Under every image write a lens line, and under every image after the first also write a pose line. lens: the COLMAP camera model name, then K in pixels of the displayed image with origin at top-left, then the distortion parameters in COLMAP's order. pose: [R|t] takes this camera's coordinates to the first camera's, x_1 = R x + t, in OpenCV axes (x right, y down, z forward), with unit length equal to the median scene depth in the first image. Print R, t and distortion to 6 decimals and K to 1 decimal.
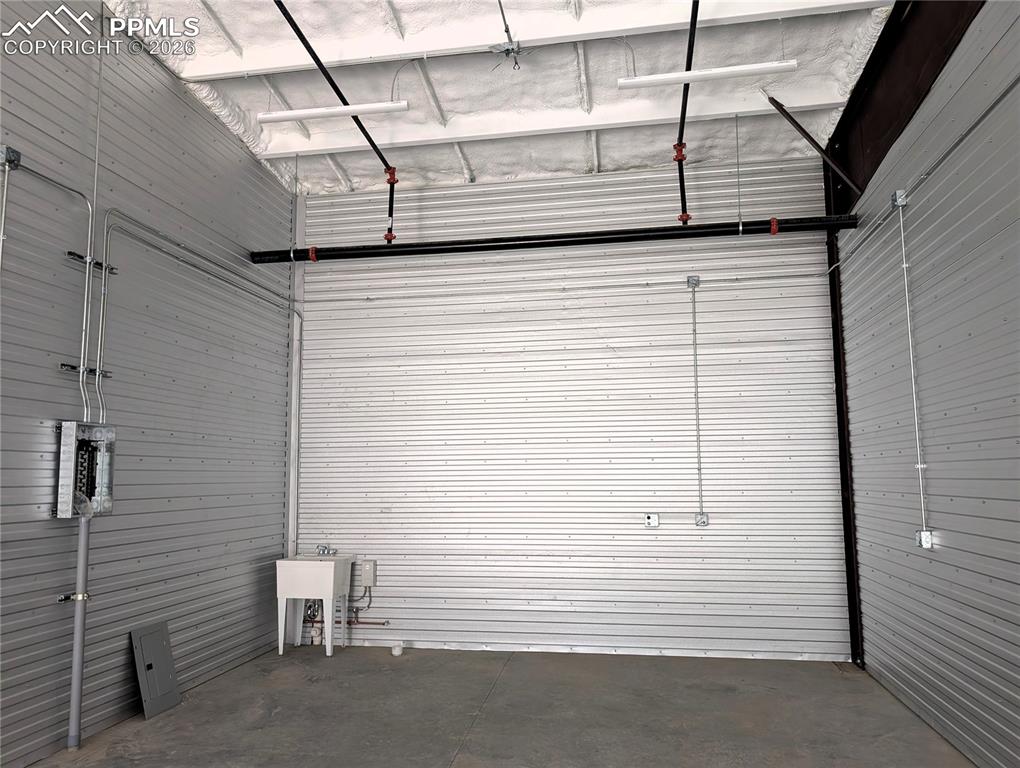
lens RADIAL K [[724.9, 0, 531.4], [0, 724.9, 397.0], [0, 0, 1]] dist [0.005974, 0.000011]
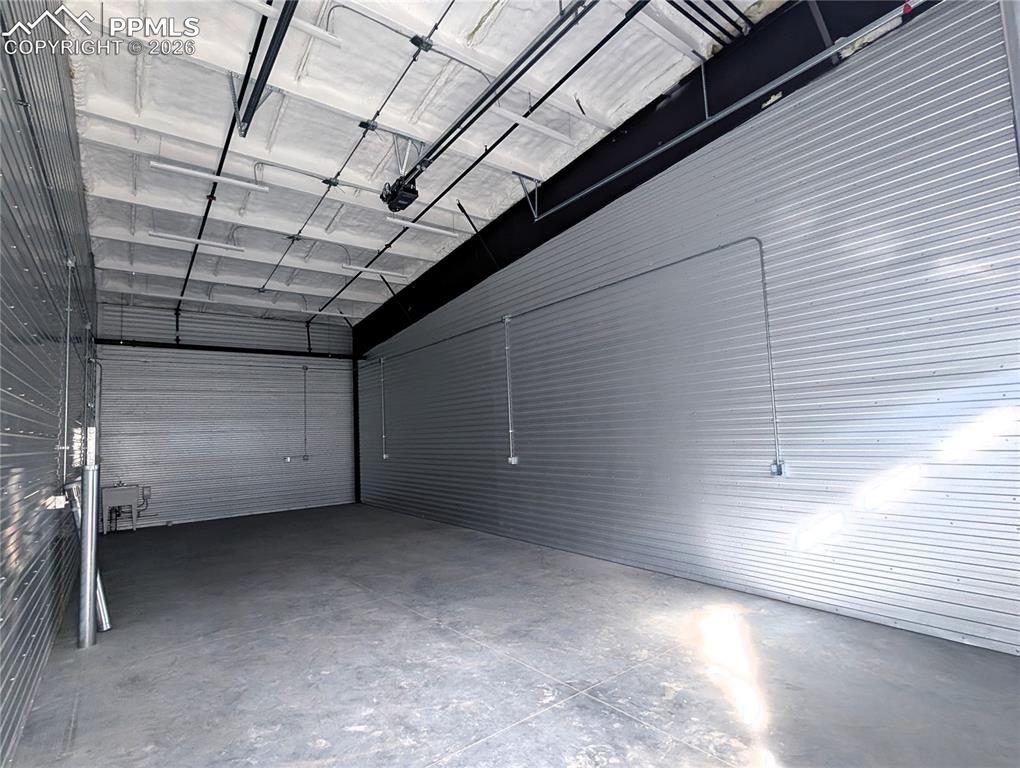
lens RADIAL K [[513.2, 0, 481.7], [0, 513.2, 387.7], [0, 0, 1]] dist [-0.000731, -0.000105]
pose [[0.717084, 0.043096, 0.695653, -0.608722], [-0.042216, 0.998940, -0.018369, -0.080135], [-0.695707, -0.016196, 0.718143, -0.785838]]
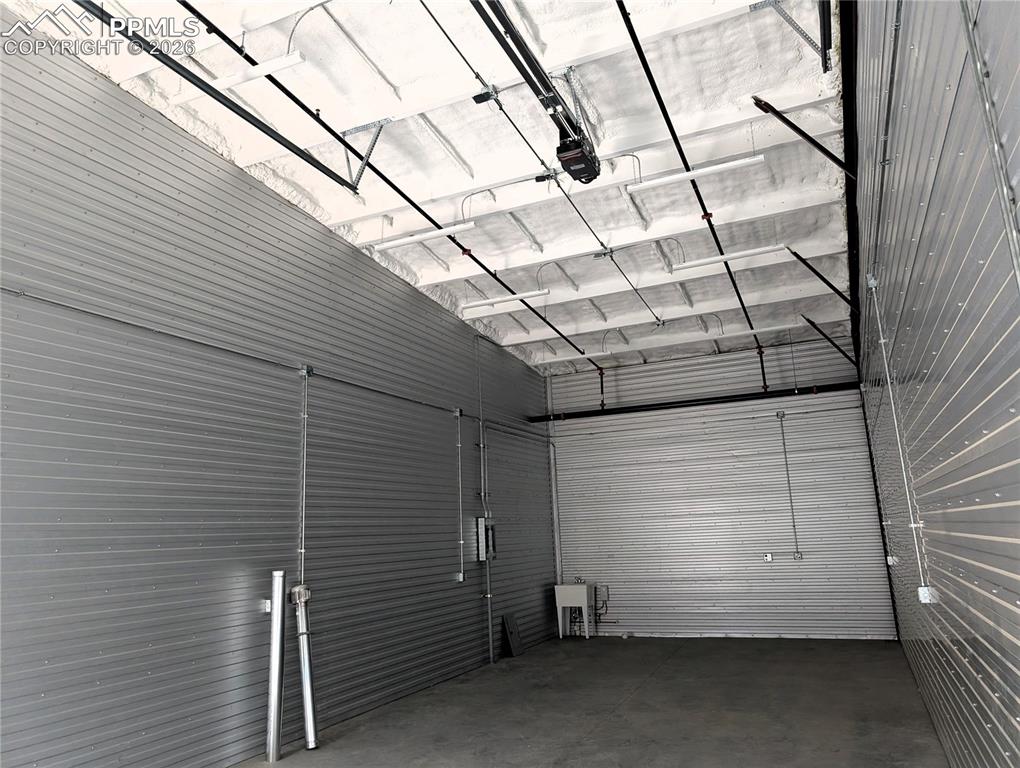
lens RADIAL K [[721.5, 0, 516.2], [0, 721.5, 379.5], [0, 0, 1]] dist [0.009105, -0.001003]
pose [[0.960136, -0.091379, -0.264176, 0.081968], [0.065628, 0.992333, -0.104727, -0.104347], [0.271721, 0.083215, 0.958772, -0.810452]]
